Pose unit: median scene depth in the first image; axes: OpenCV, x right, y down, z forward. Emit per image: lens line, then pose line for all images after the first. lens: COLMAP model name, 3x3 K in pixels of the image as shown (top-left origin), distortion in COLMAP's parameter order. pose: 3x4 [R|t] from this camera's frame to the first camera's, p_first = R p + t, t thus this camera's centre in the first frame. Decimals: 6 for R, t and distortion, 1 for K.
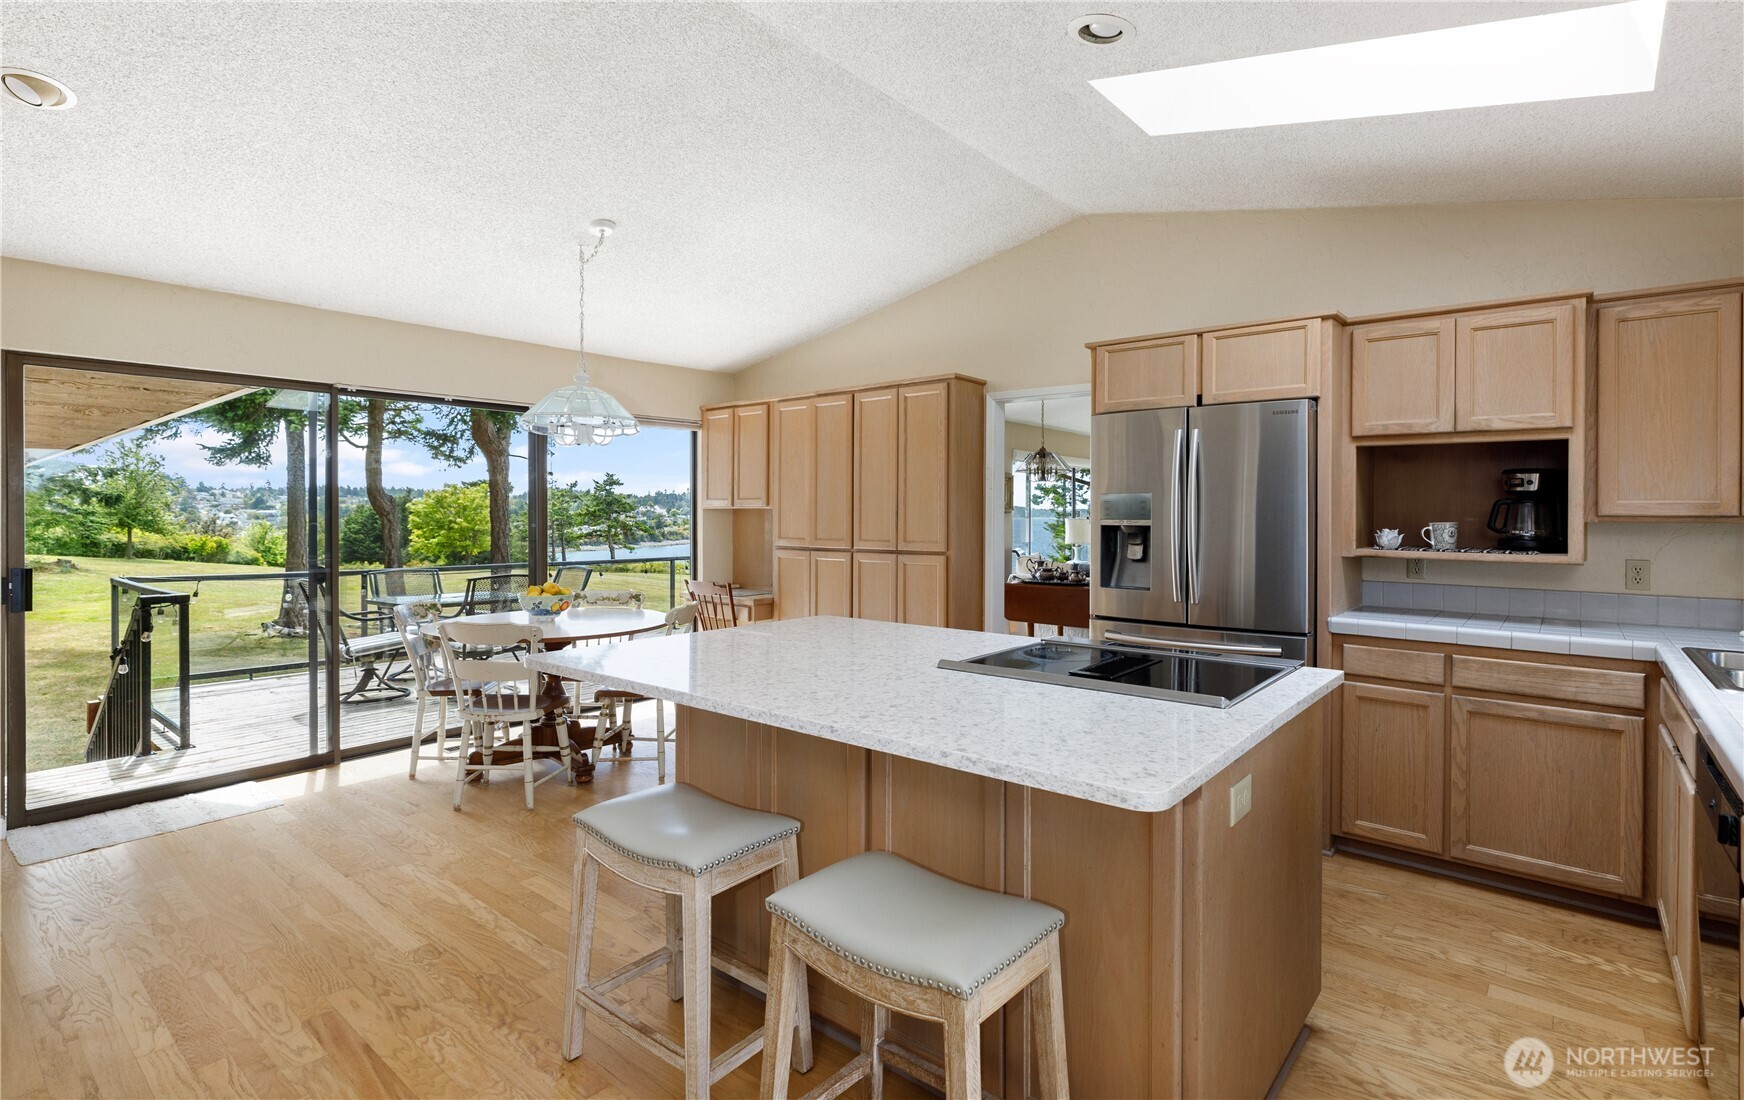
lens RADIAL K [[845.5, 0, 855.1], [0, 845.5, 516.8], [0, 0, 1]] dist [0.005989, 0.001991]
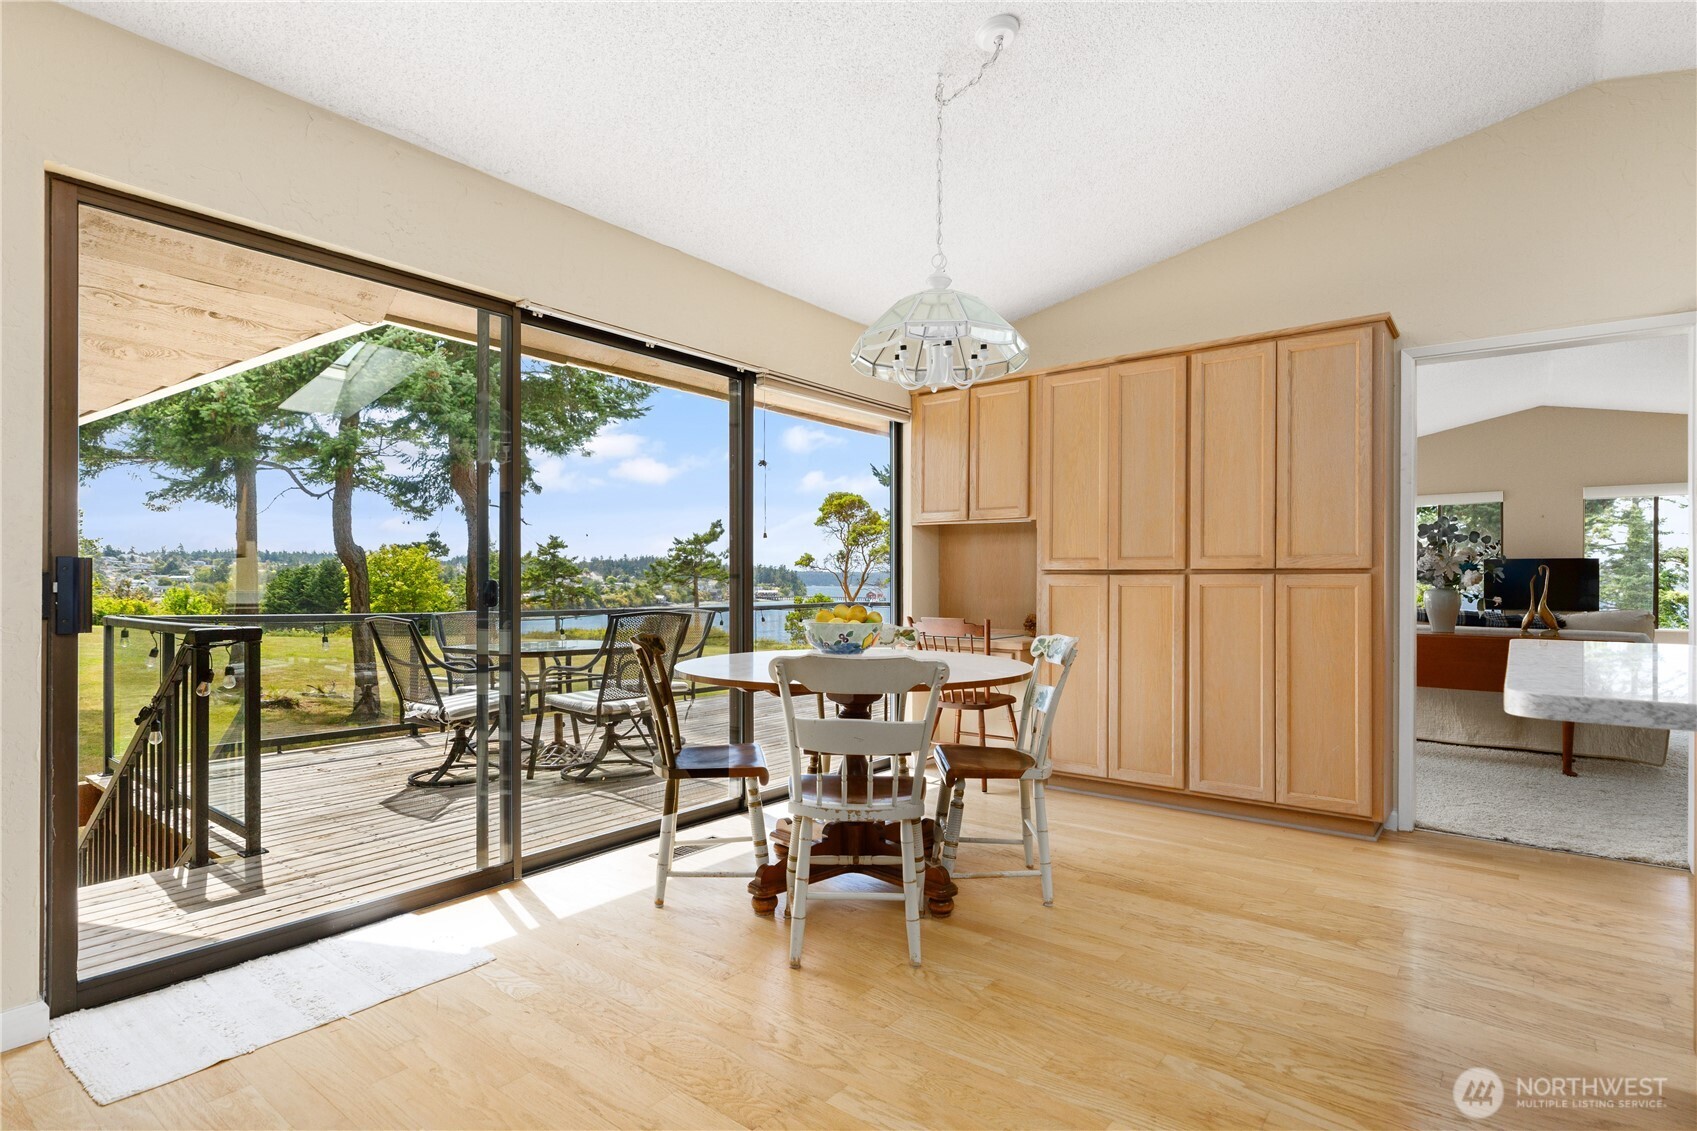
lens RADIAL K [[876.0, 0, 853.6], [0, 876.0, 582.1], [0, 0, 1]] dist [0.005336, -0.002220]
pose [[0.999151, 0.002390, 0.041140, -0.374744], [-0.002437, 0.999996, 0.001095, 0.057468], [-0.041137, -0.001194, 0.999153, 0.305641]]
